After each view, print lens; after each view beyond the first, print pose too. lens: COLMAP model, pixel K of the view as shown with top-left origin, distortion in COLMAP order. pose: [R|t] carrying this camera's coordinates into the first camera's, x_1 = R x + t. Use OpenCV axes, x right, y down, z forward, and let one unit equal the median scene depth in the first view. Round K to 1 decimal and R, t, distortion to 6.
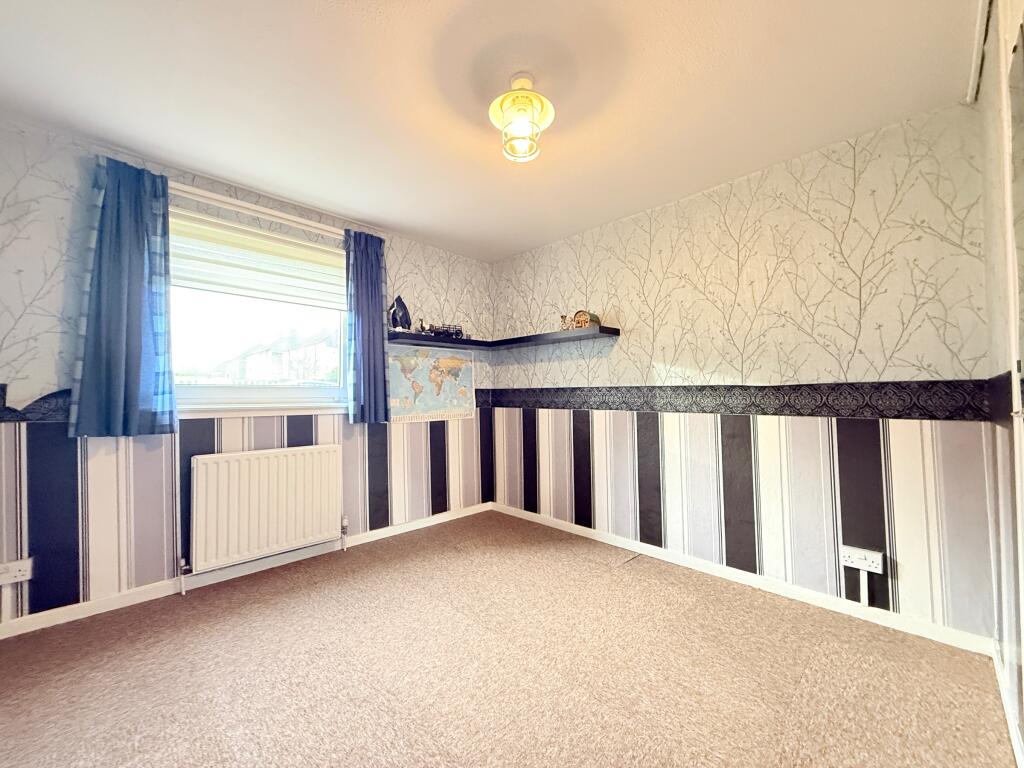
lens RADIAL K [[407.9, 0, 509.9], [0, 407.9, 386.4], [0, 0, 1]] dist [-0.000179, 0.000553]
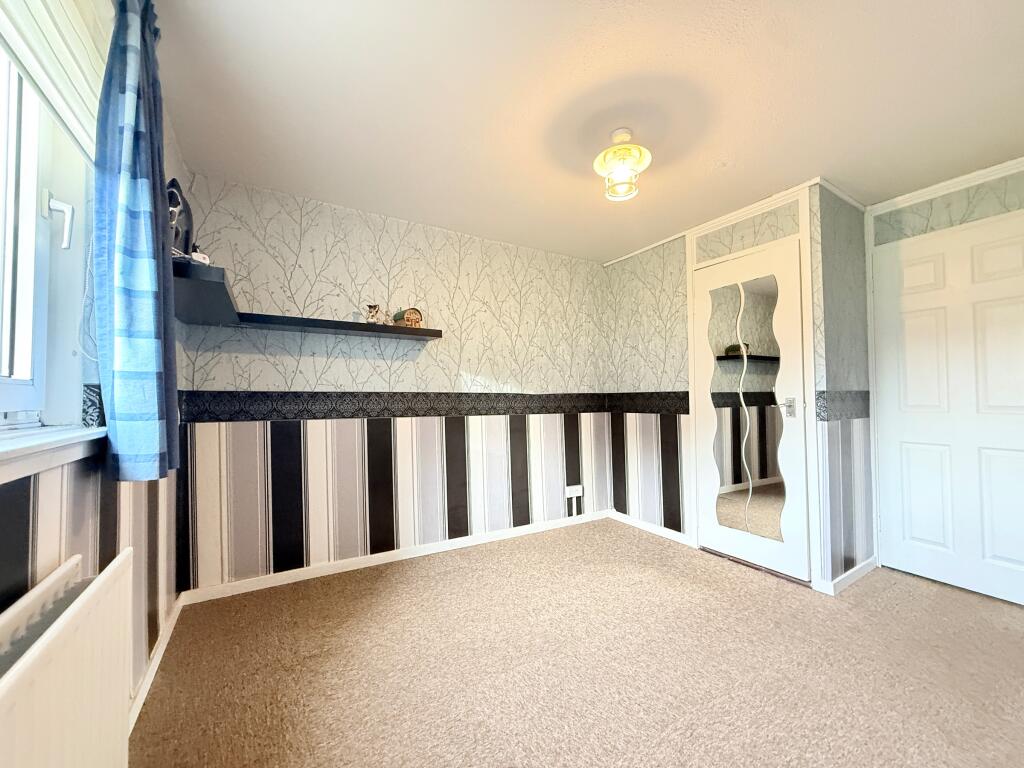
lens RADIAL K [[407.9, 0, 509.9], [0, 407.9, 386.4], [0, 0, 1]] dist [-0.000179, 0.000553]
pose [[0.234845, 0.032422, 0.971492, -0.723374], [-0.018754, 0.999409, -0.028820, 0.012022], [-0.971852, -0.011451, 0.235314, 0.636436]]
